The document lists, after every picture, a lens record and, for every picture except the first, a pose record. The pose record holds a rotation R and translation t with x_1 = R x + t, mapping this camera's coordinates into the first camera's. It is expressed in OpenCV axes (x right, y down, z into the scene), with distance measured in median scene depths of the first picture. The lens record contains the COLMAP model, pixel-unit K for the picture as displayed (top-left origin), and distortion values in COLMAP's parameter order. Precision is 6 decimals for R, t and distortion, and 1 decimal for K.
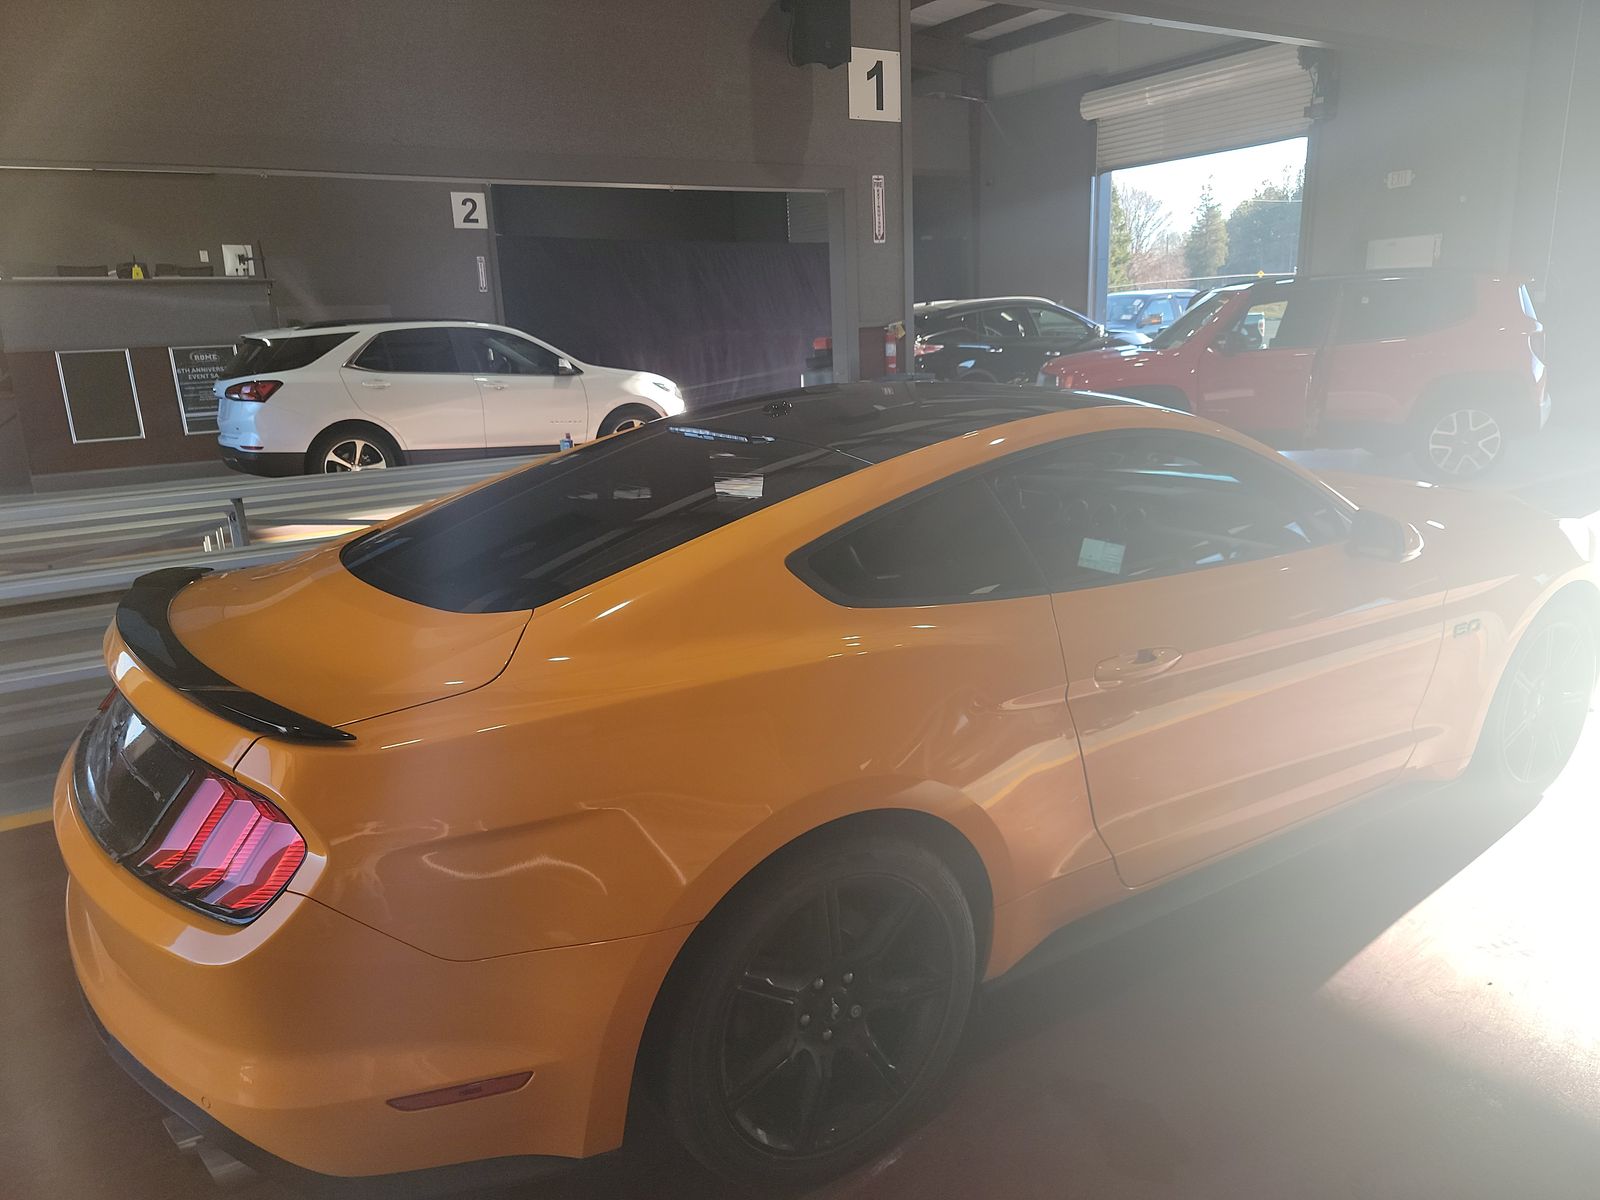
lens RADIAL K [[1086.3, 0, 808.7], [0, 1086.3, 585.1], [0, 0, 1]] dist [0.050563, -0.039640]
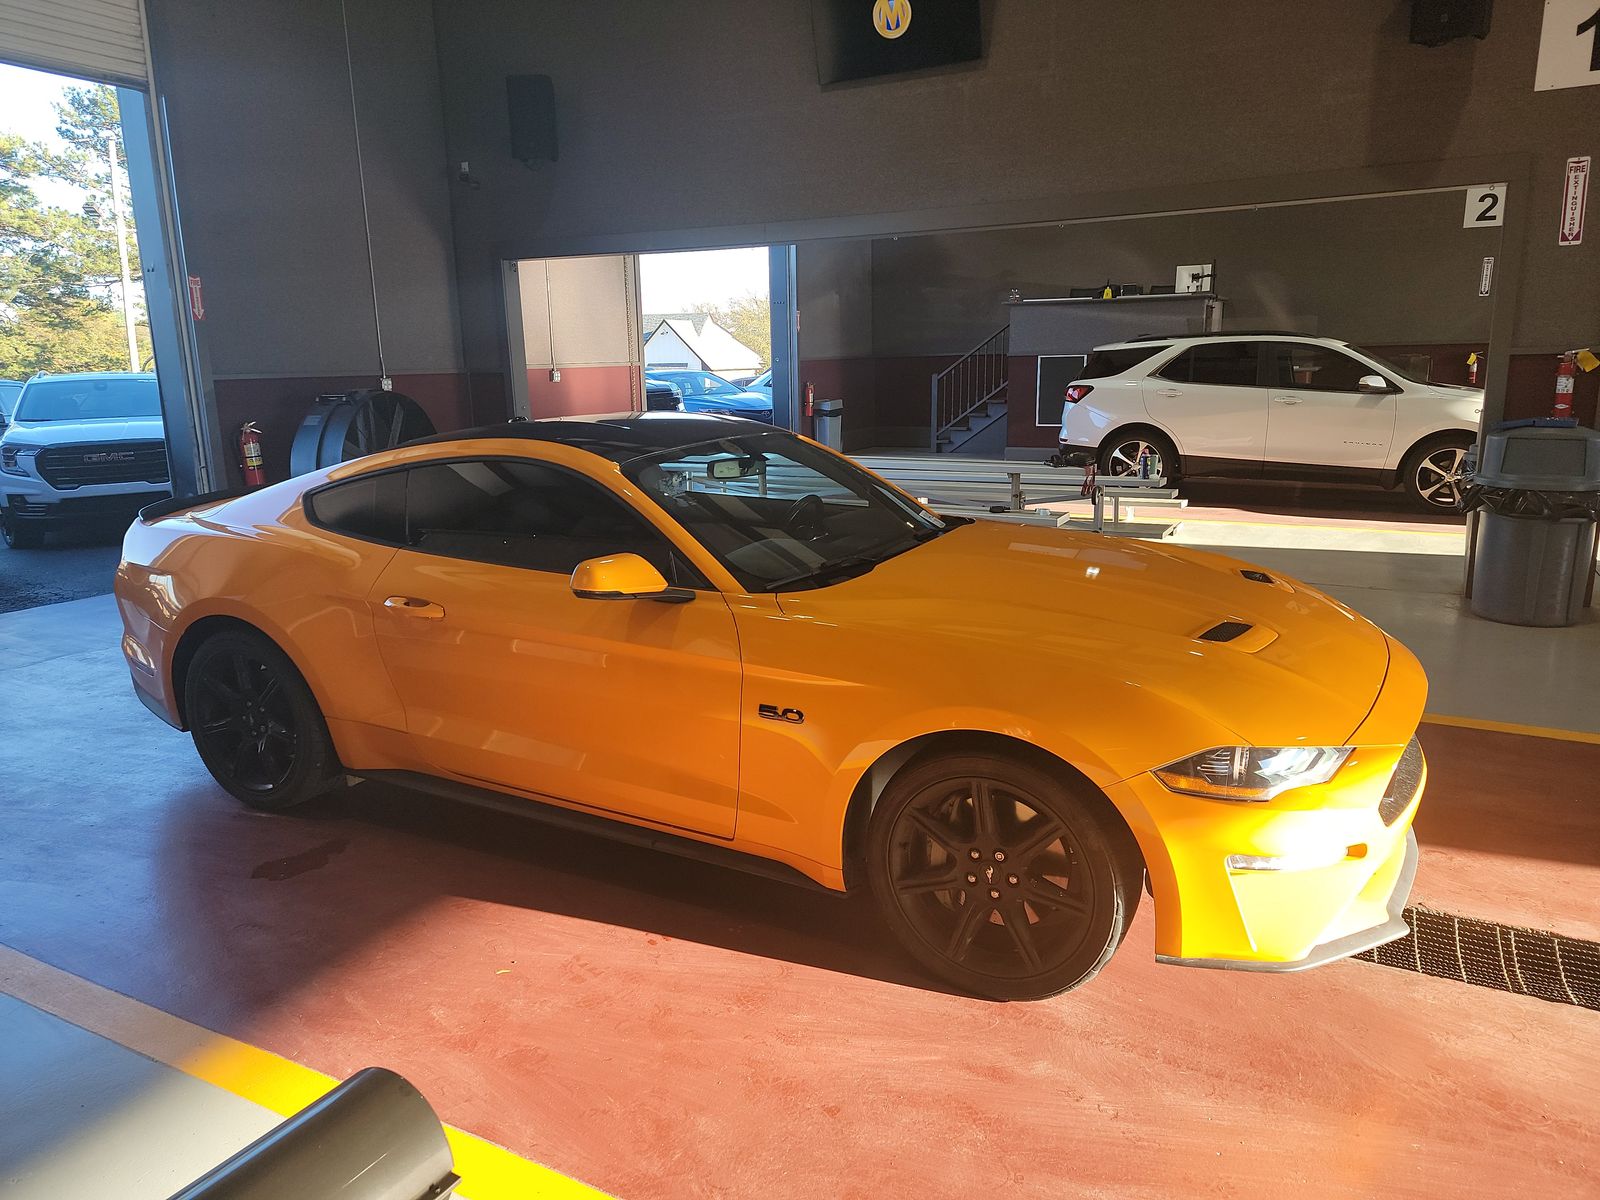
lens RADIAL K [[1086.3, 0, 808.7], [0, 1086.3, 585.1], [0, 0, 1]] dist [0.050563, -0.039640]
pose [[0.478707, 0.209260, -0.852672, 0.405788], [-0.205337, 0.970931, 0.123002, -0.054994], [0.853626, 0.116203, 0.507760, 0.147584]]
